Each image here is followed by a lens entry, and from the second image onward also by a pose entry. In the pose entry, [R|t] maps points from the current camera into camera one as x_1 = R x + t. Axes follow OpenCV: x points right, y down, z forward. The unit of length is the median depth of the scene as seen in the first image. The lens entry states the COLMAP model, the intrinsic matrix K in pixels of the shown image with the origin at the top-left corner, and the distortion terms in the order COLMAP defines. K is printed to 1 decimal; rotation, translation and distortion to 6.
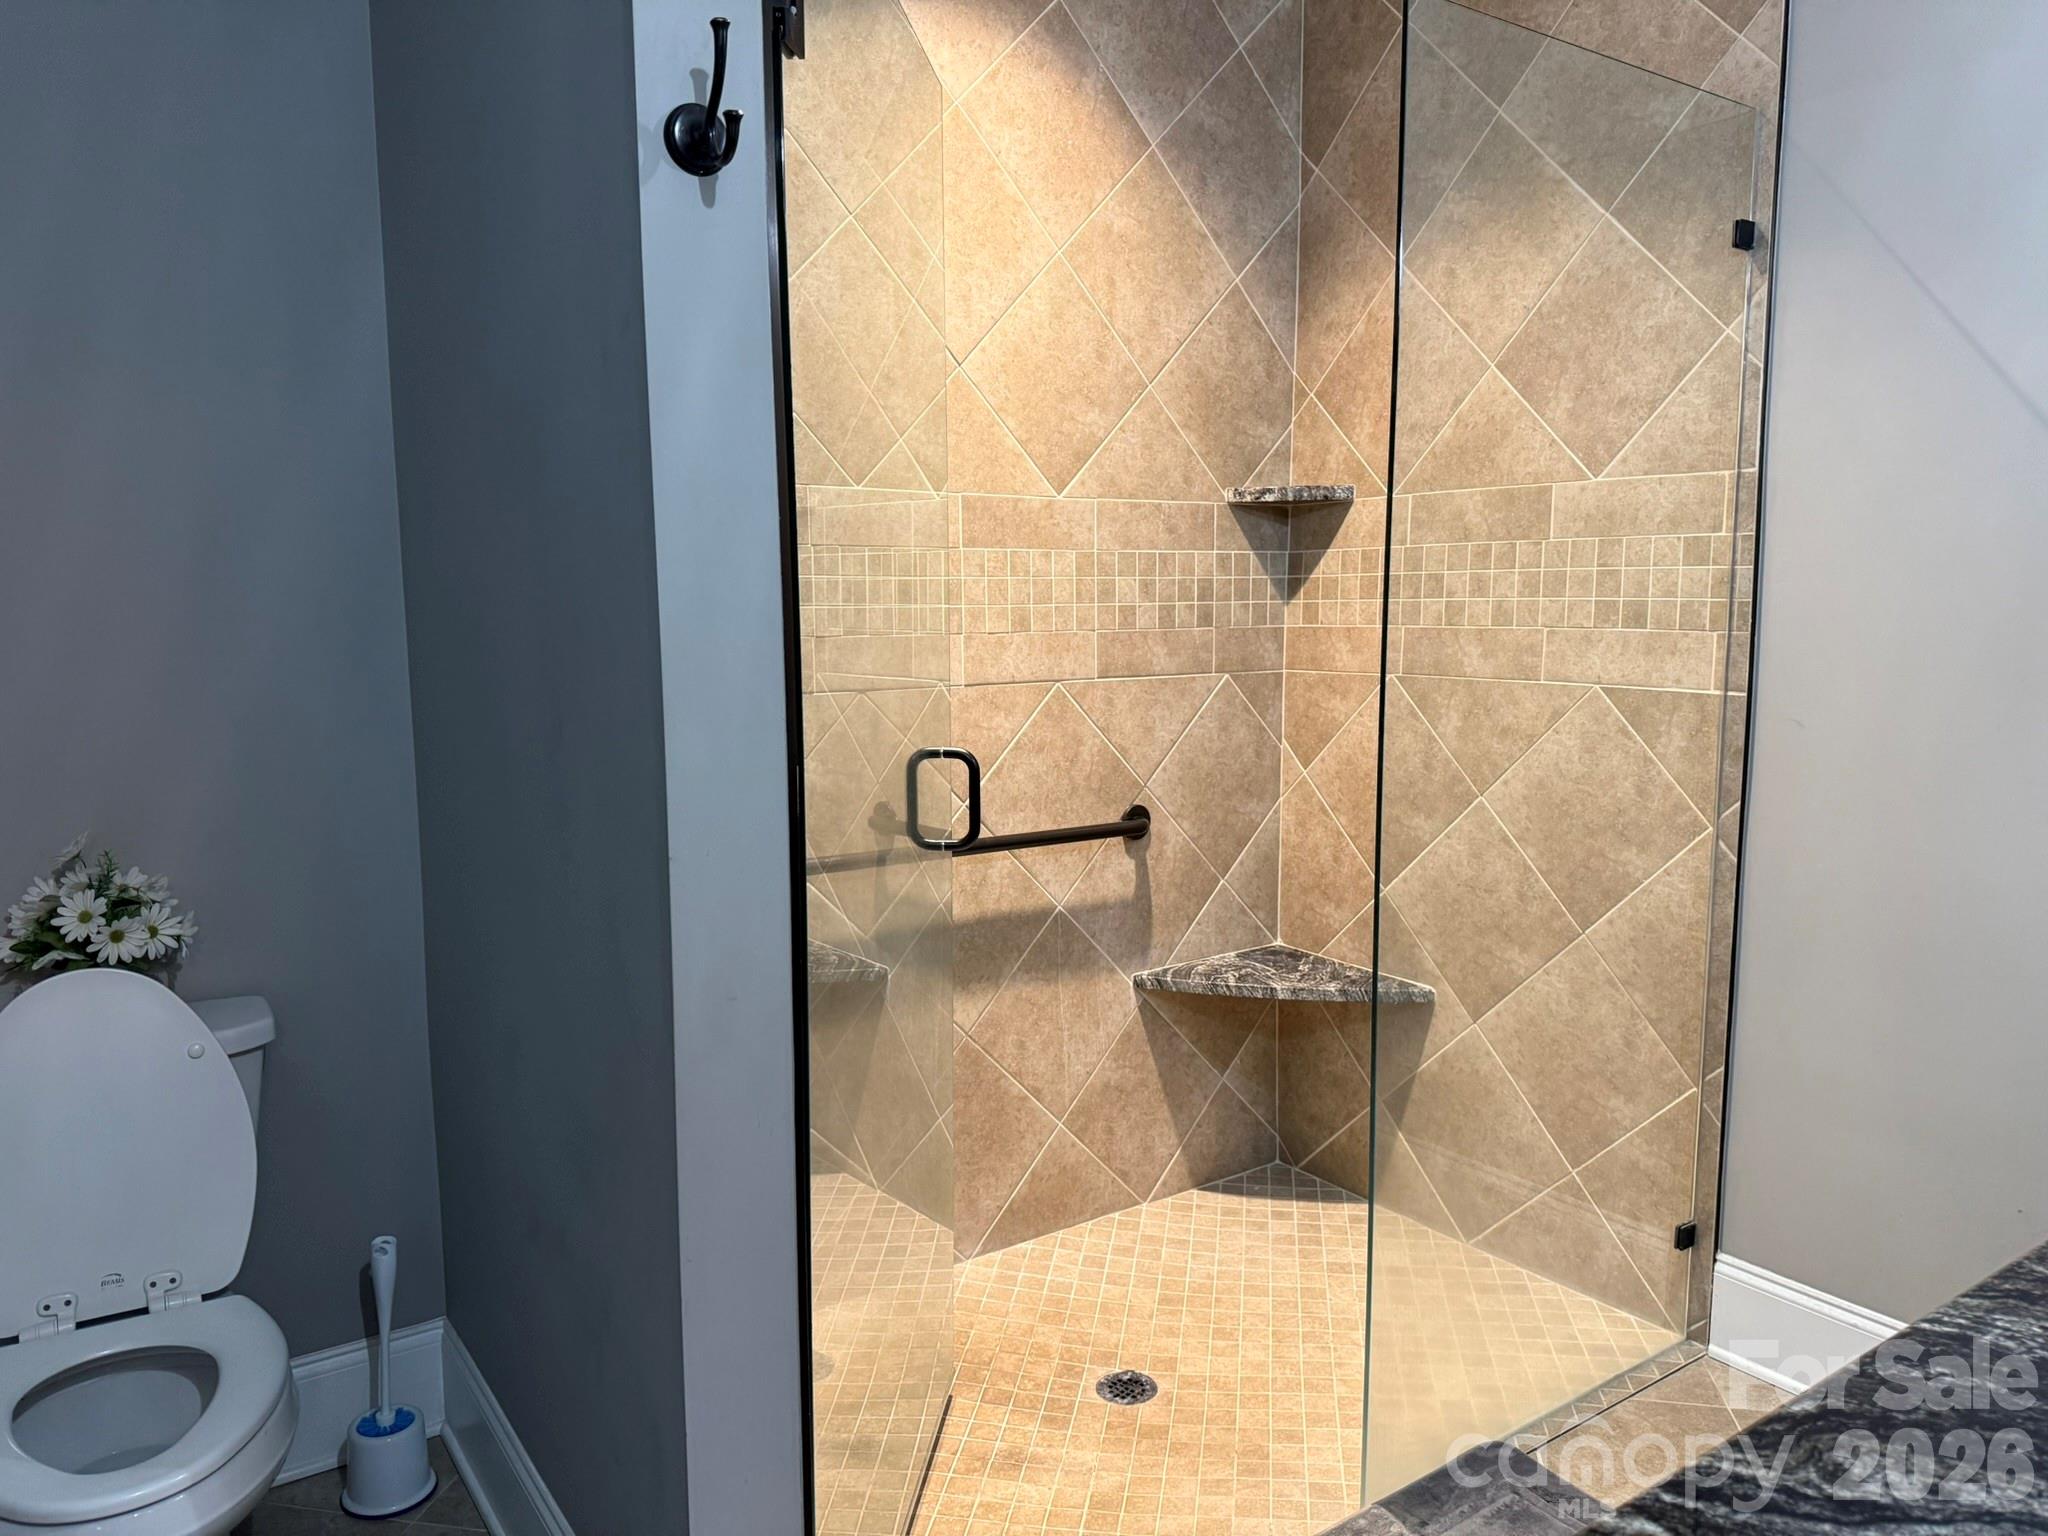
lens RADIAL K [[1439.1, 0, 1024.0], [0, 1439.1, 768.0], [0, 0, 1]] dist [0.153440, -0.281927]
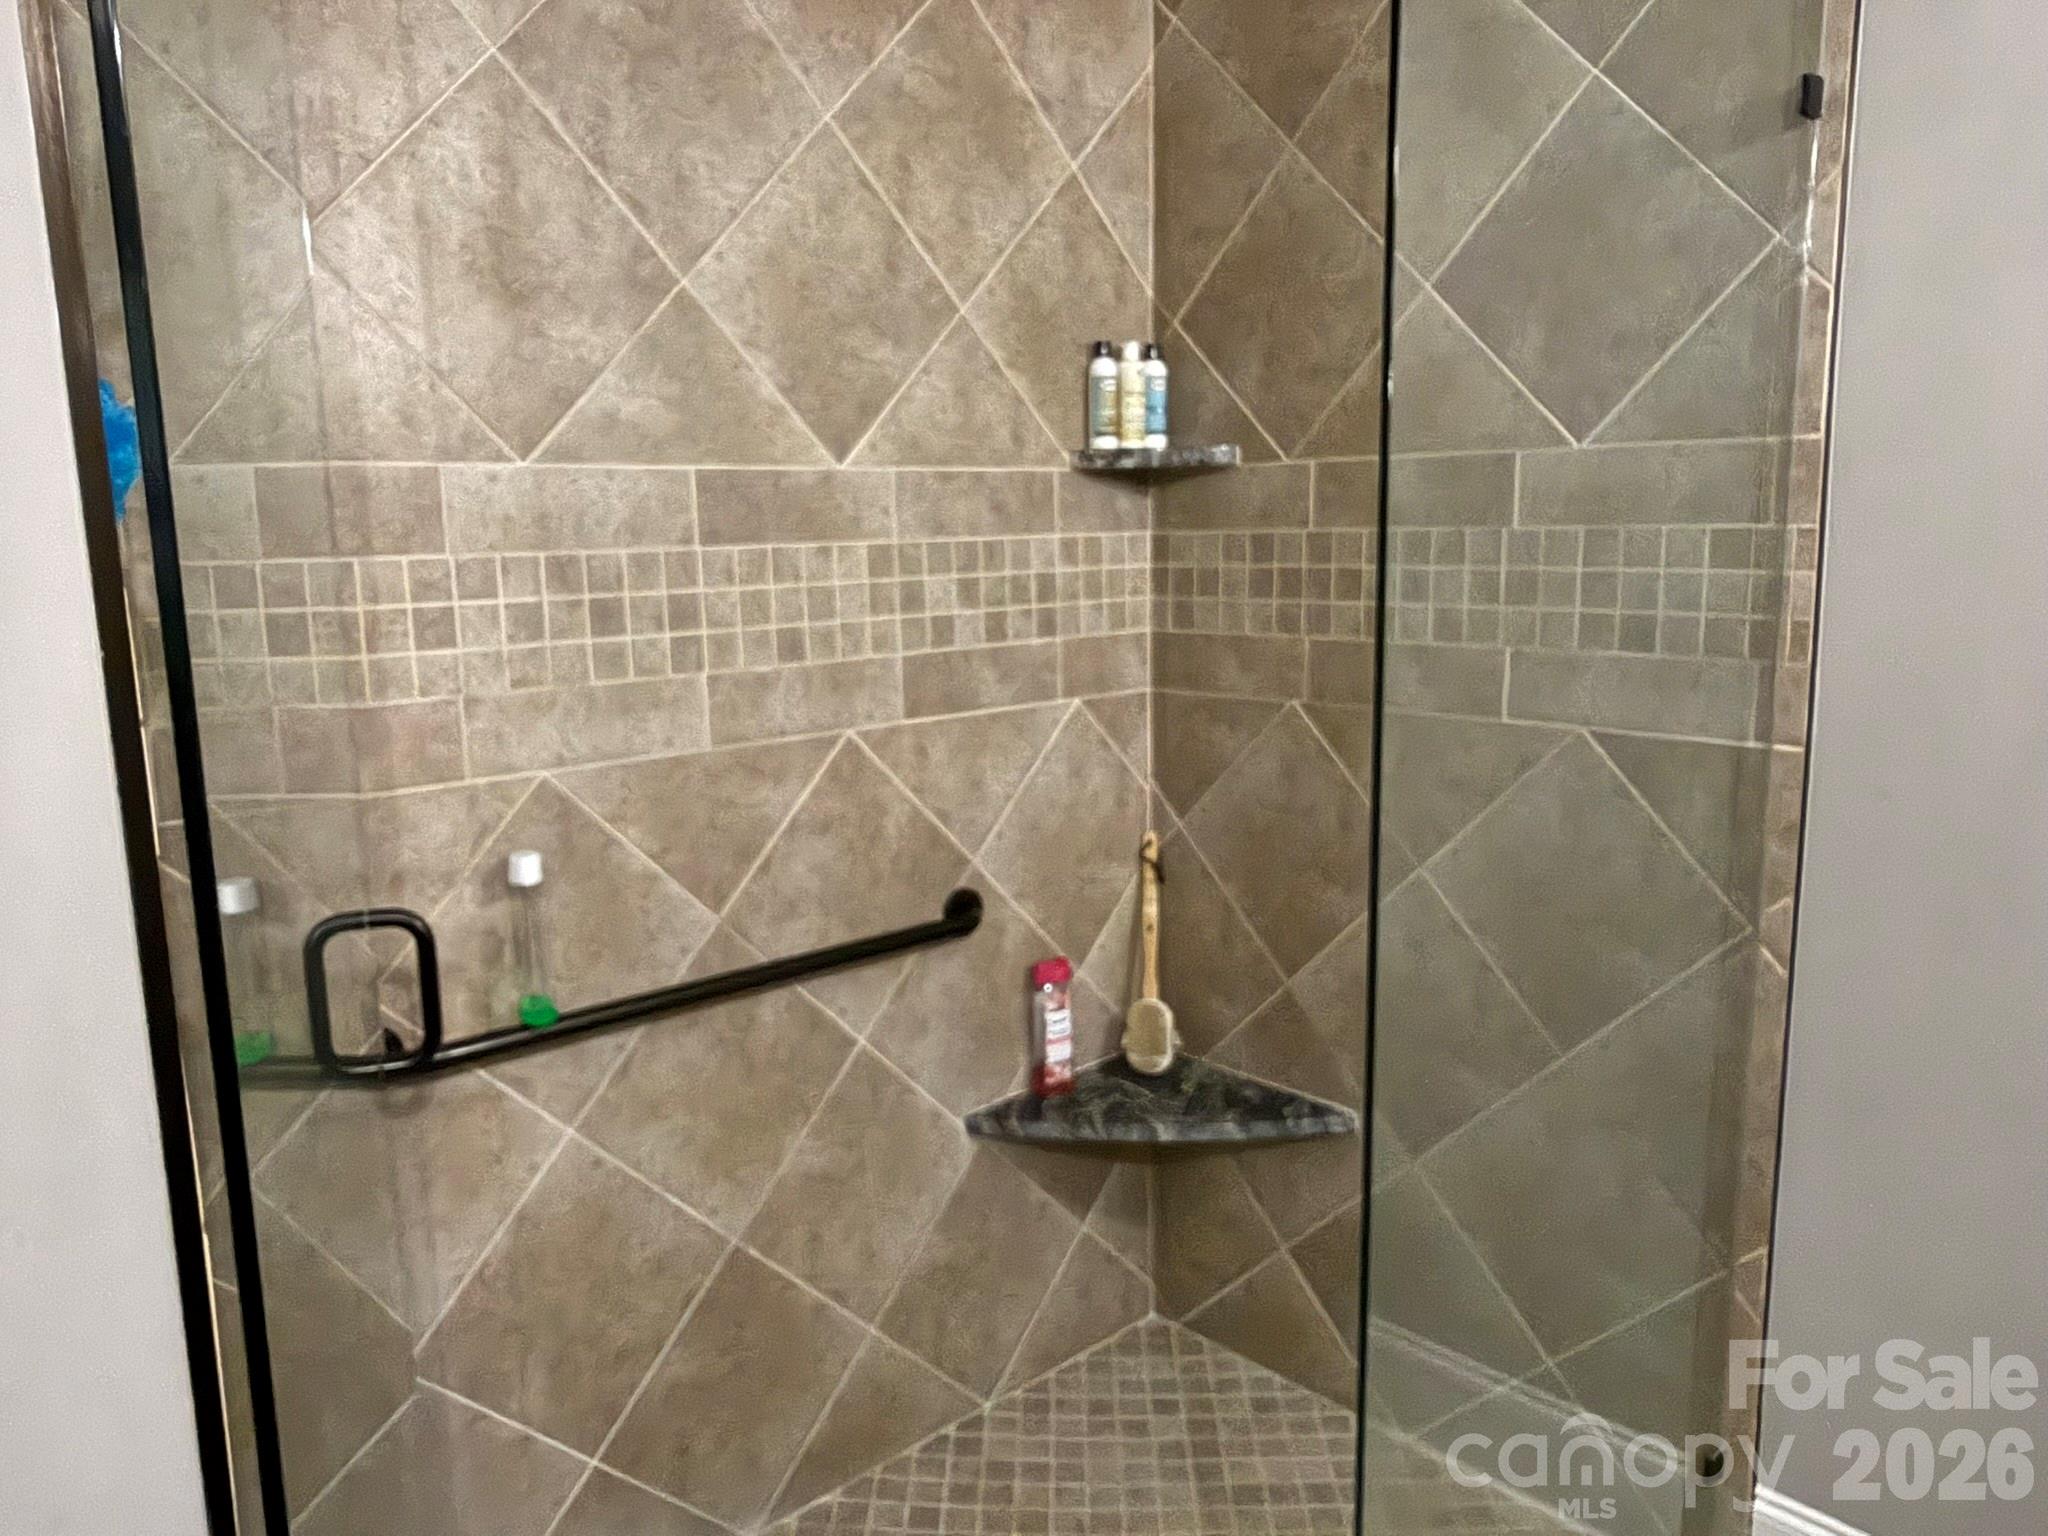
lens RADIAL K [[1481.6, 0, 1009.4], [0, 1481.6, 767.1], [0, 0, 1]] dist [0.007516, 0.003435]
pose [[0.991959, -0.035763, 0.121401, 0.012989], [0.030354, 0.998475, 0.046116, -0.071334], [-0.122865, -0.042060, 0.991532, 0.265568]]
